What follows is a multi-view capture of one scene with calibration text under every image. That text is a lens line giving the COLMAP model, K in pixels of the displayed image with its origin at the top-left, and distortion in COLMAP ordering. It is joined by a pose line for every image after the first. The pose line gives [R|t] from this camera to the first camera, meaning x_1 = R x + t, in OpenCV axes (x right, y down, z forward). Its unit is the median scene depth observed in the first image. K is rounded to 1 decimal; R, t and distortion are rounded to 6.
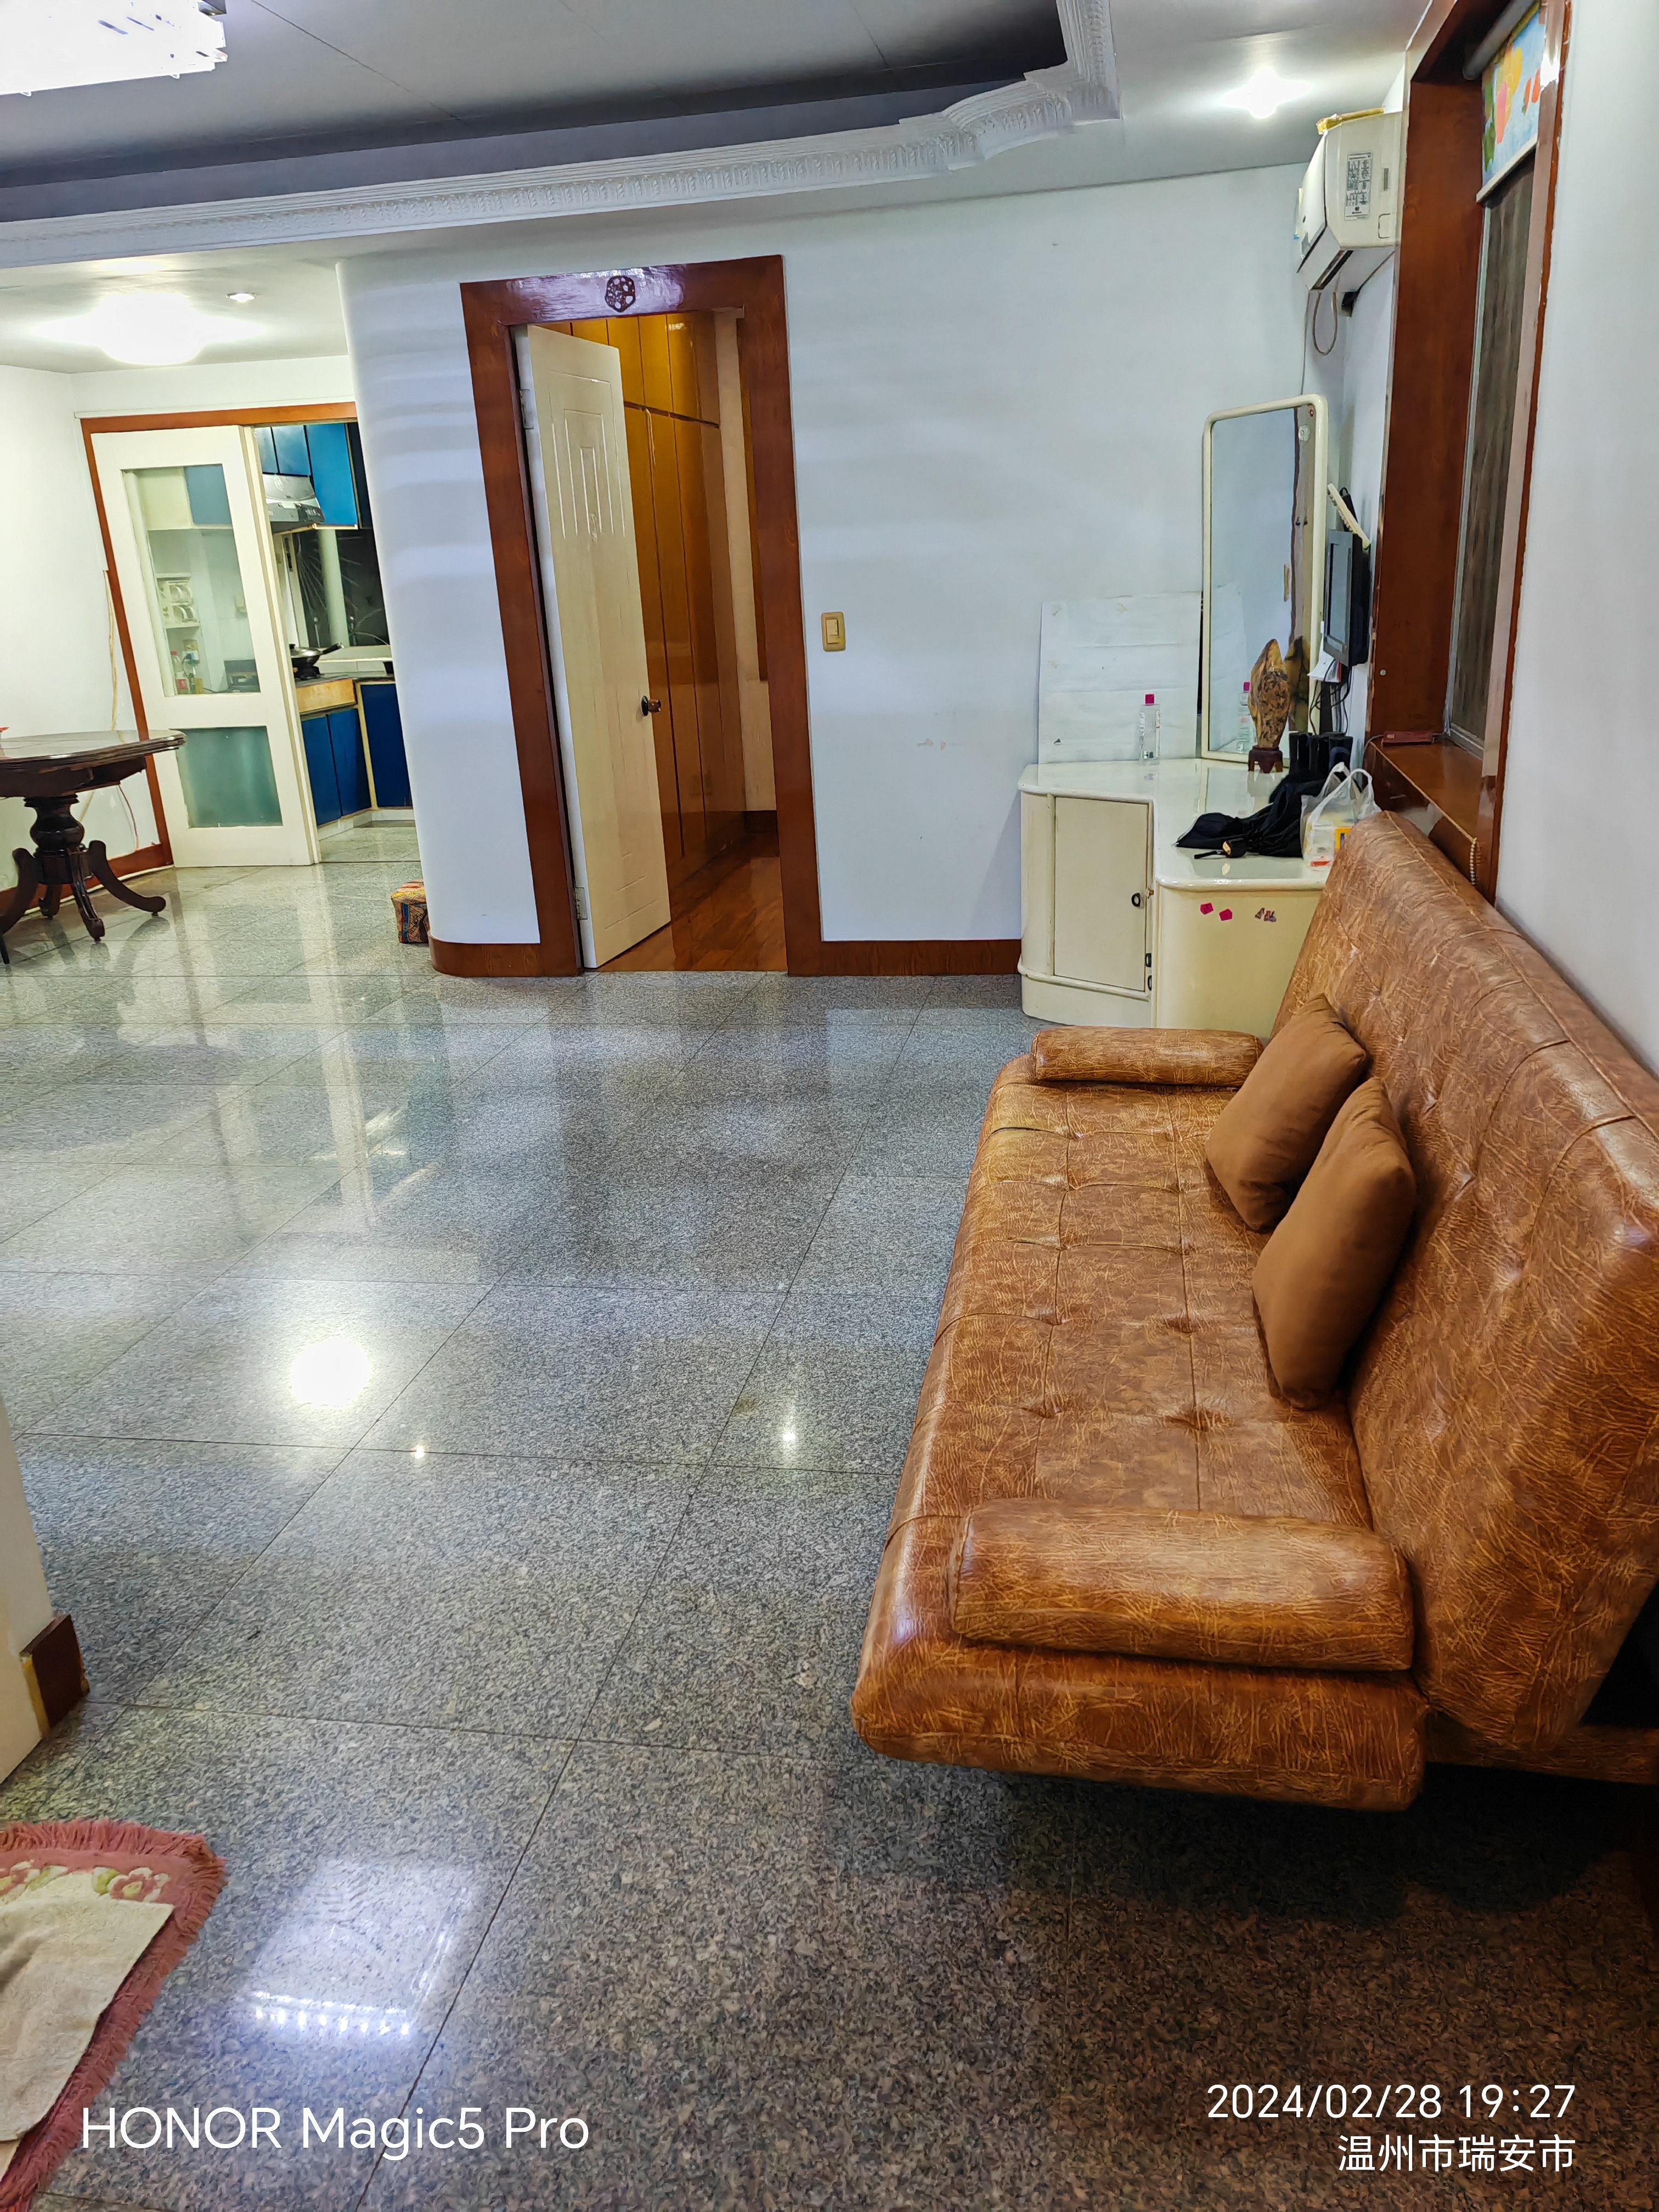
lens RADIAL K [[1691.0, 0, 829.5], [0, 1691.0, 1106.0], [0, 0, 1]] dist [0.000701, 0.072629]
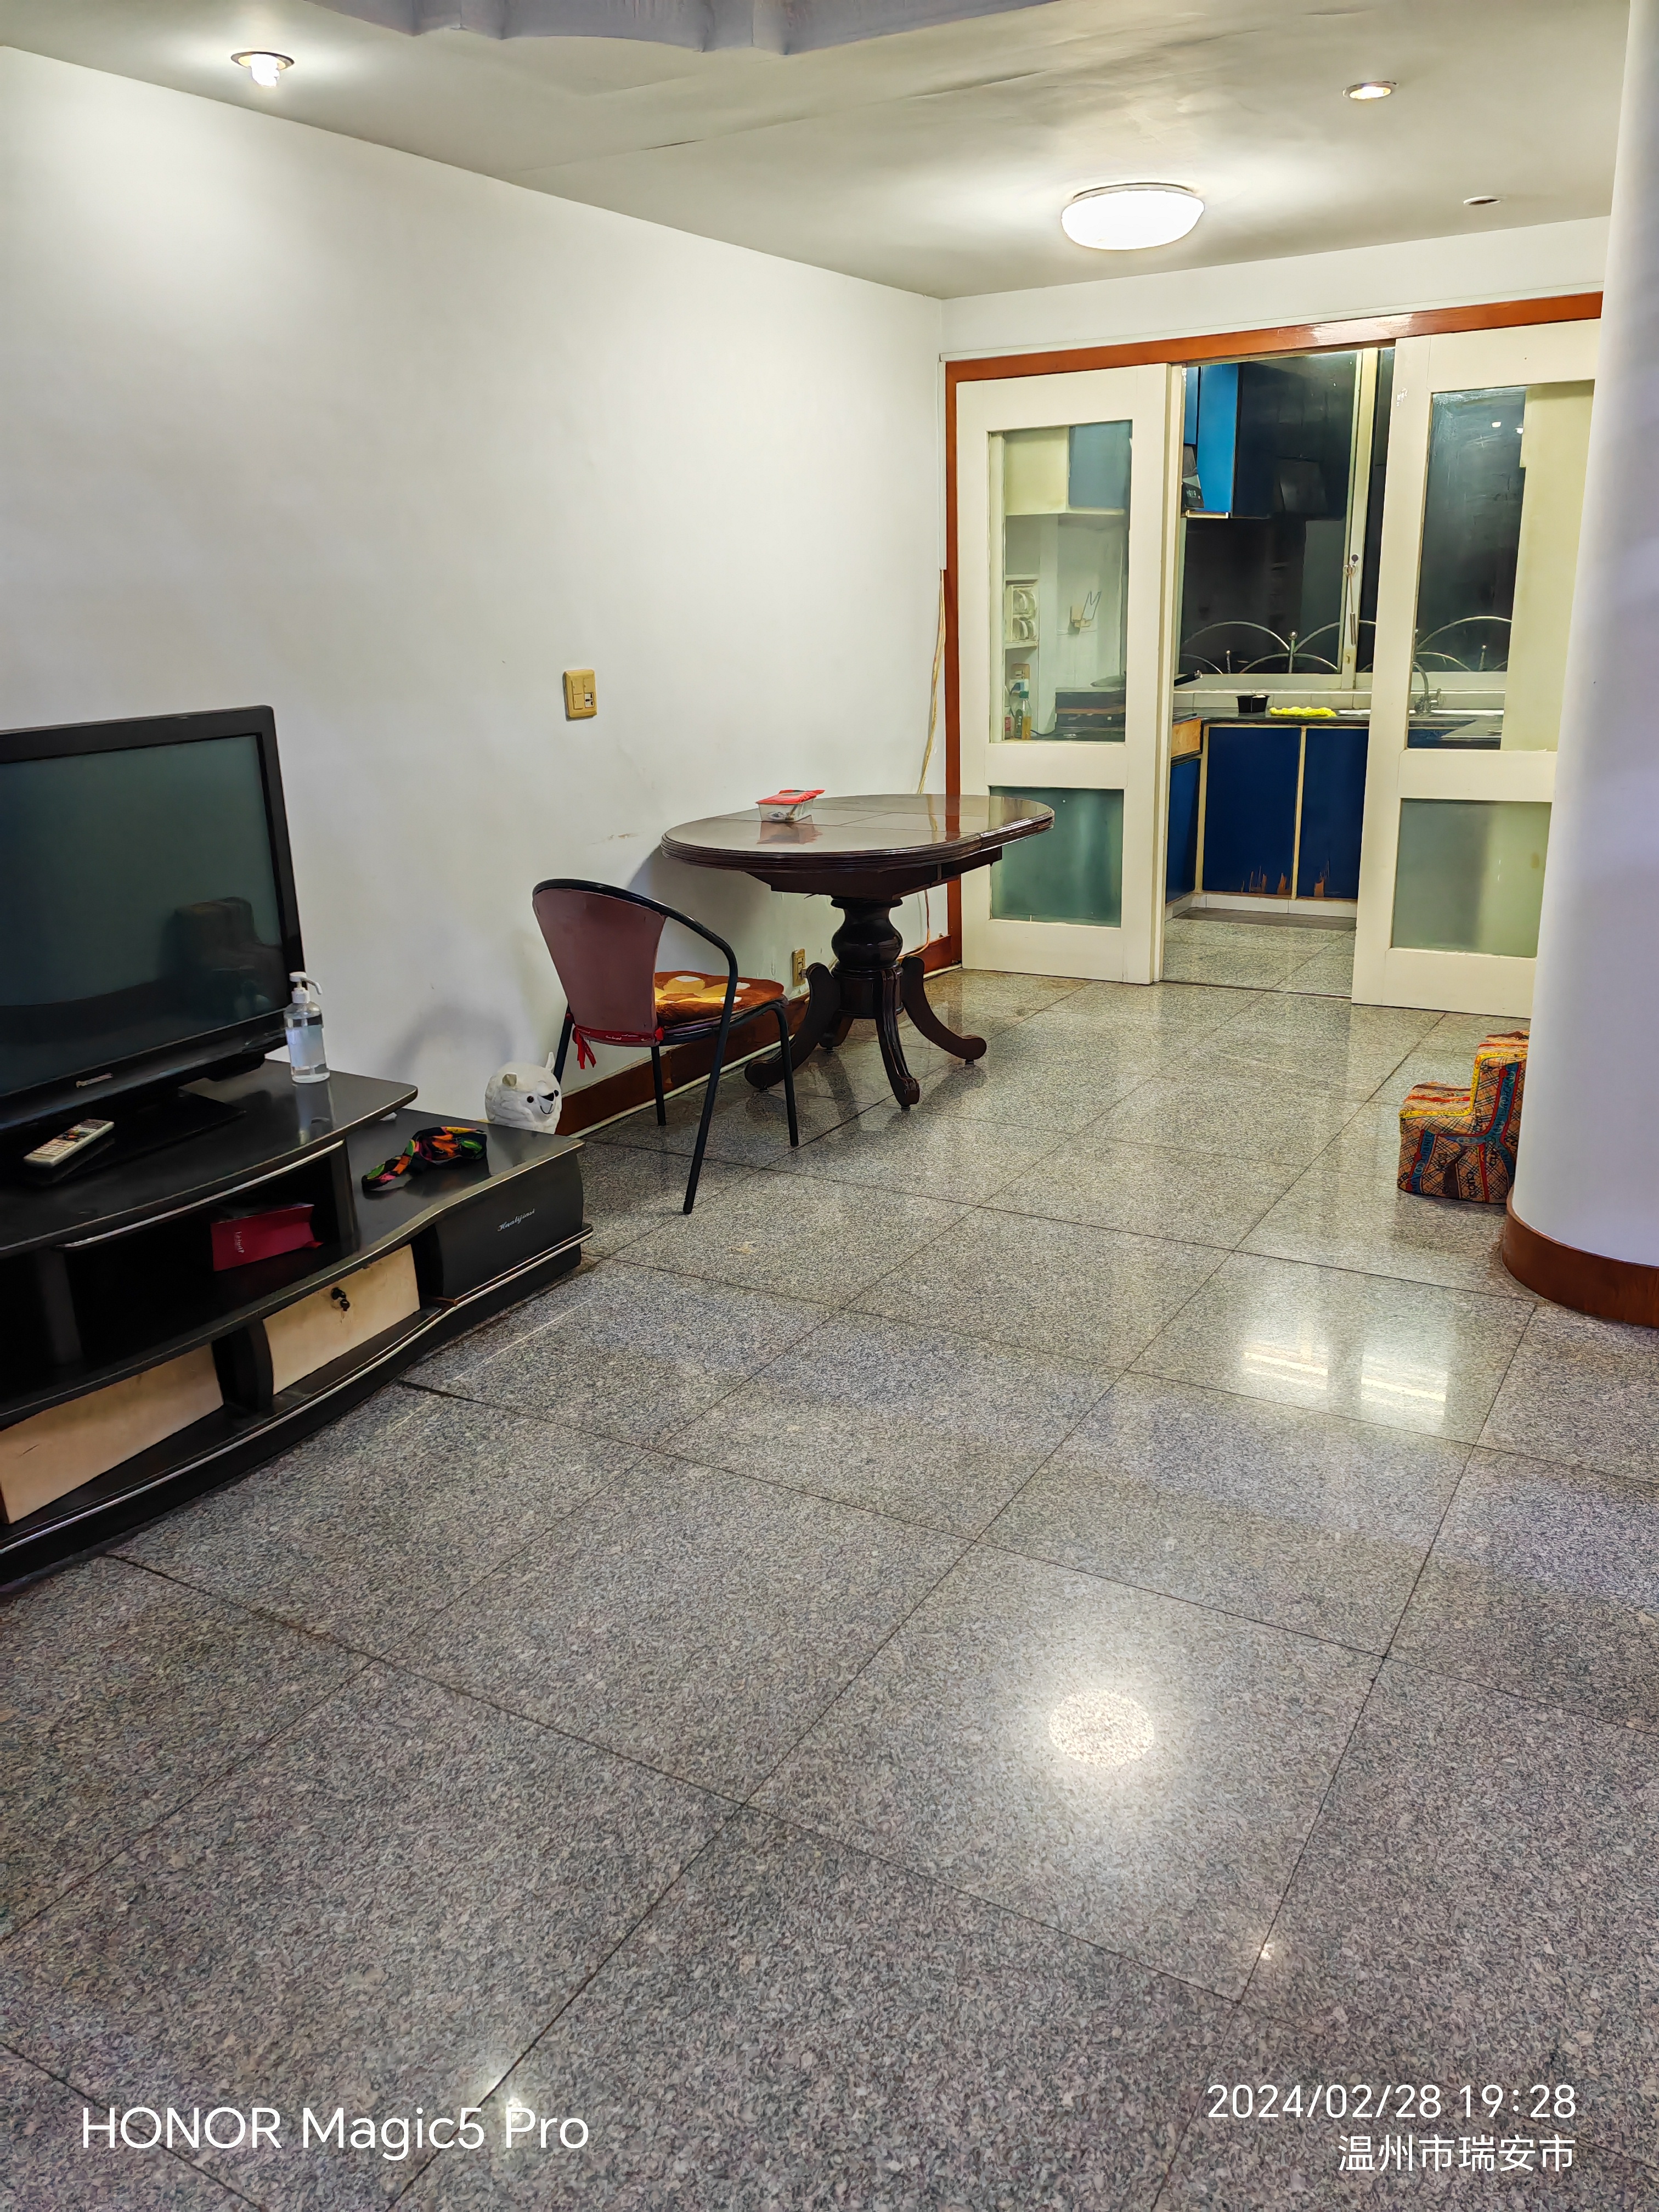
lens RADIAL K [[1691.0, 0, 829.5], [0, 1691.0, 1106.0], [0, 0, 1]] dist [0.000701, 0.072629]
pose [[0.942230, 0.121780, -0.312047, -0.217814], [-0.121388, 0.992388, 0.020759, -0.095911], [0.312200, 0.018319, 0.949840, 0.299568]]
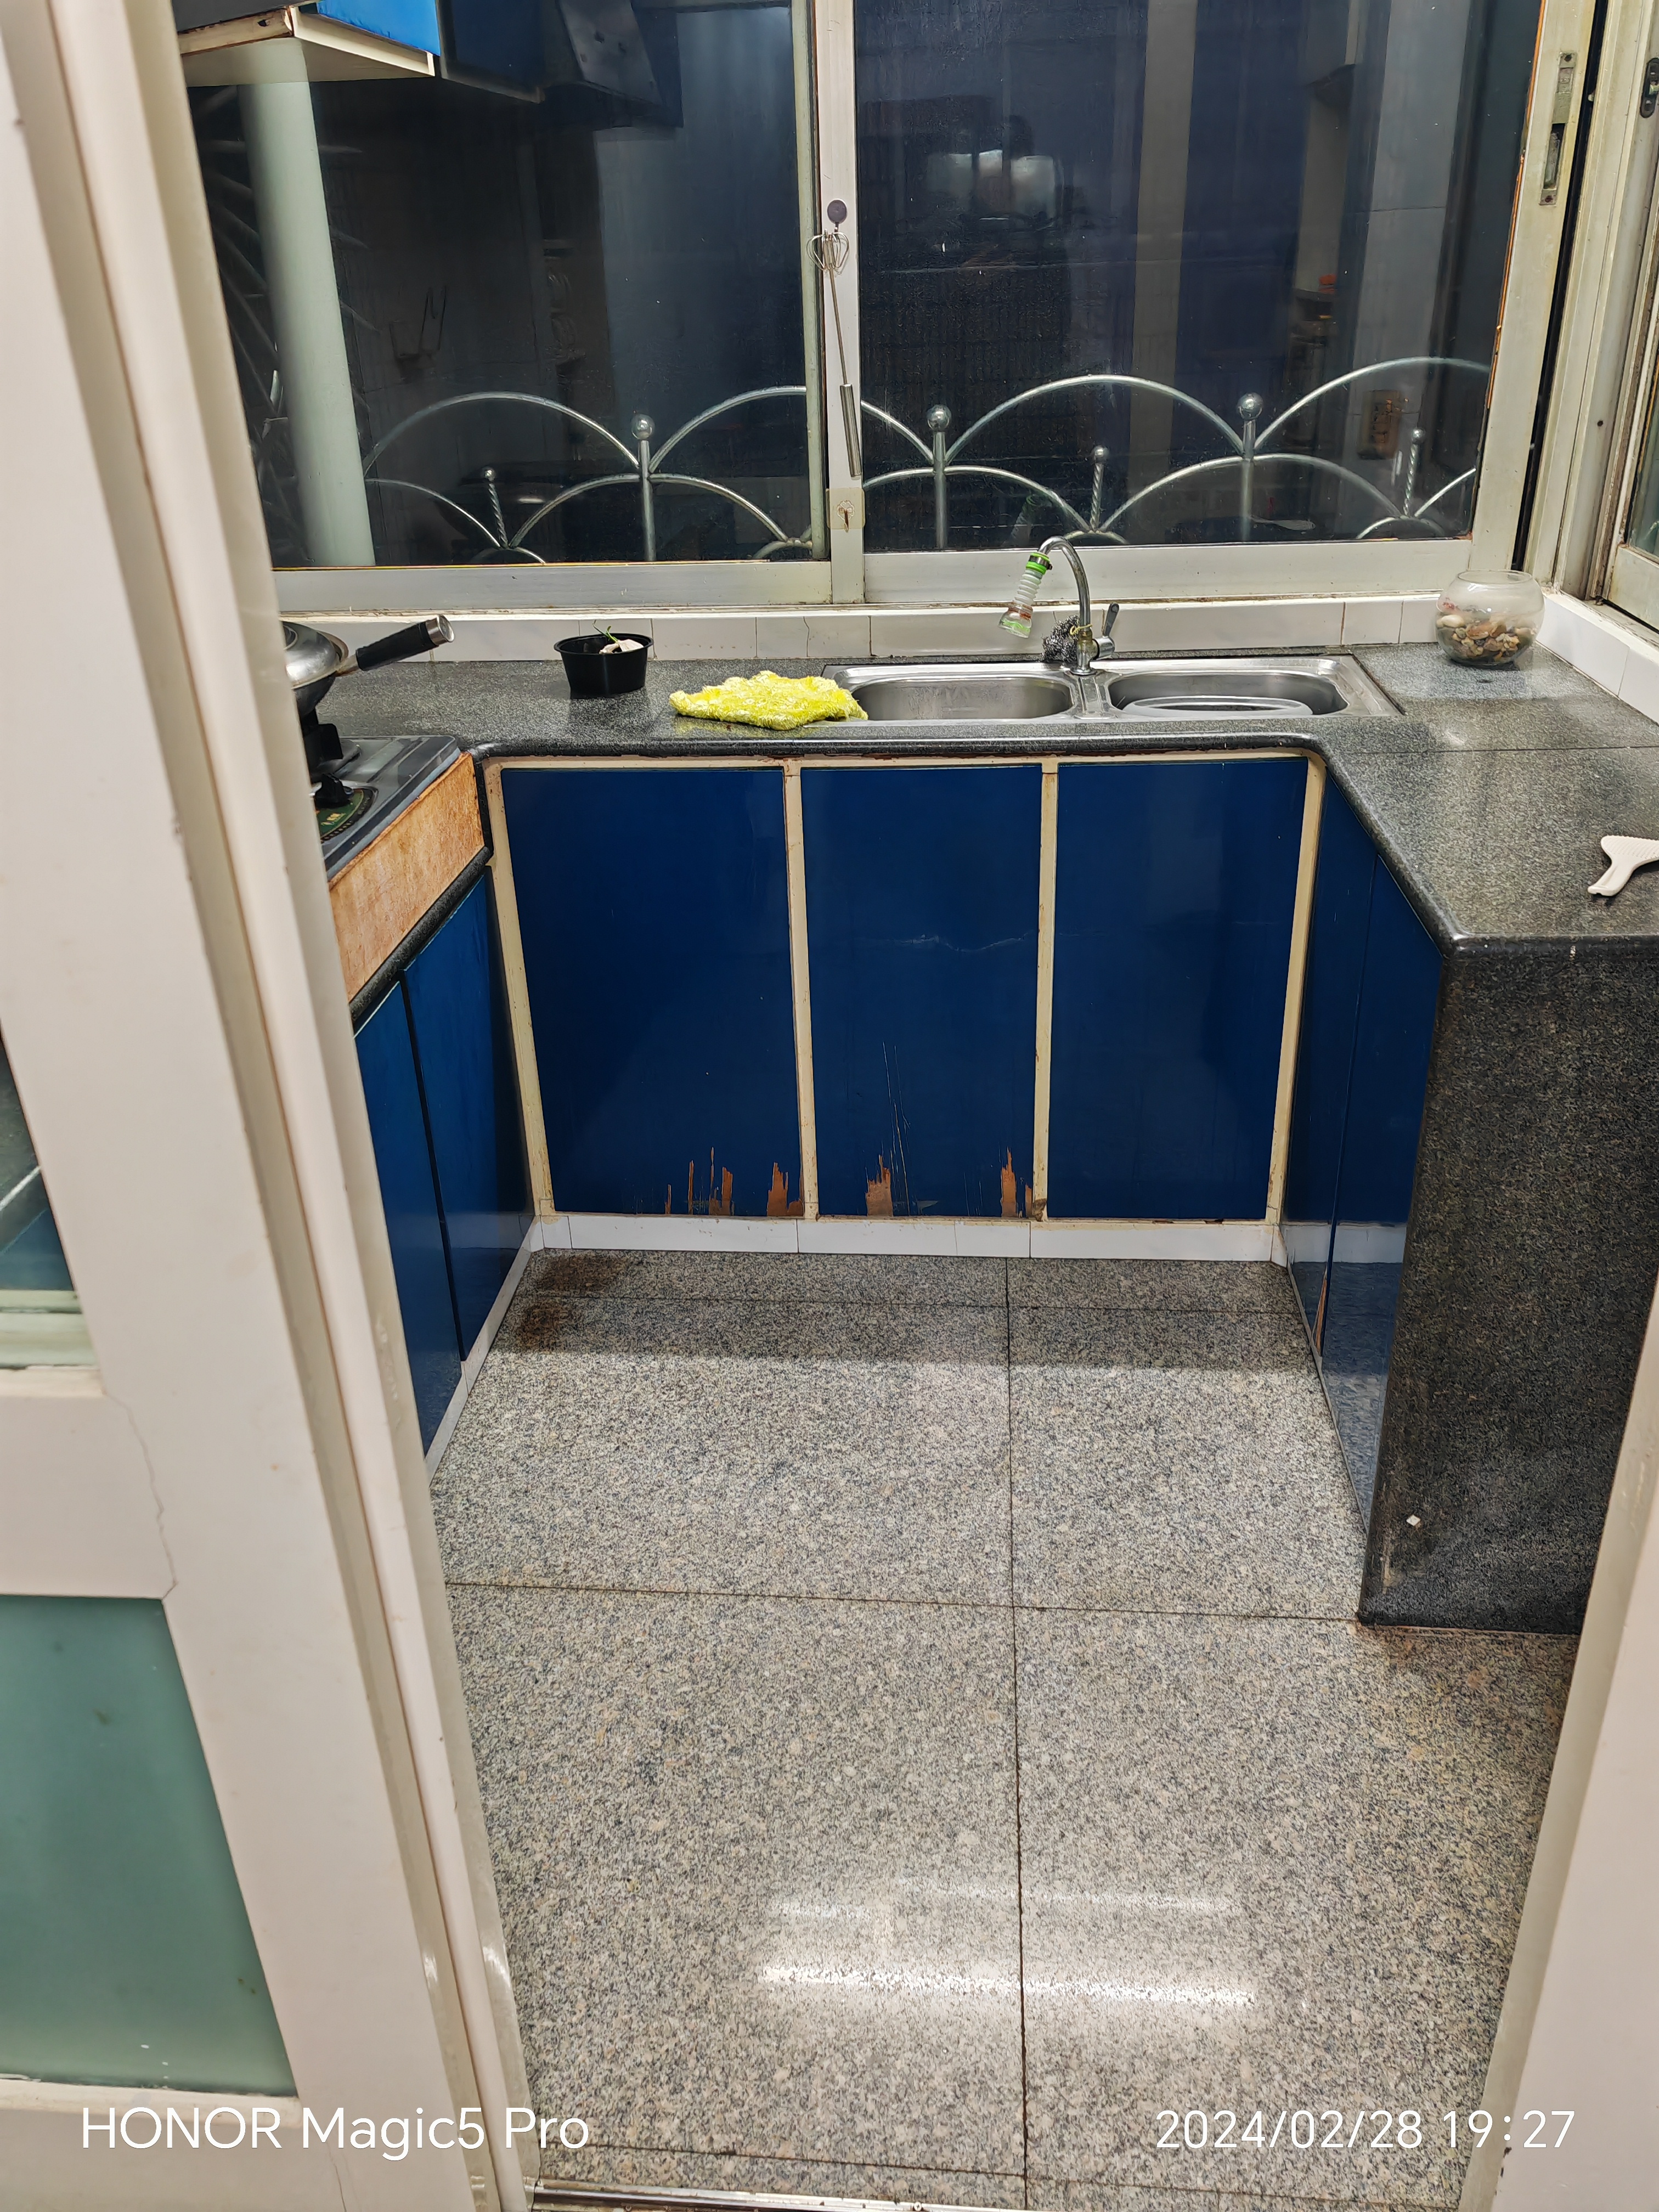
lens RADIAL K [[1691.0, 0, 829.5], [0, 1691.0, 1106.0], [0, 0, 1]] dist [0.000701, 0.072629]
pose [[0.995379, -0.033185, 0.090111, -0.303554], [0.019398, 0.988531, 0.149767, -0.284586], [-0.094047, -0.147327, 0.984606, 0.905558]]
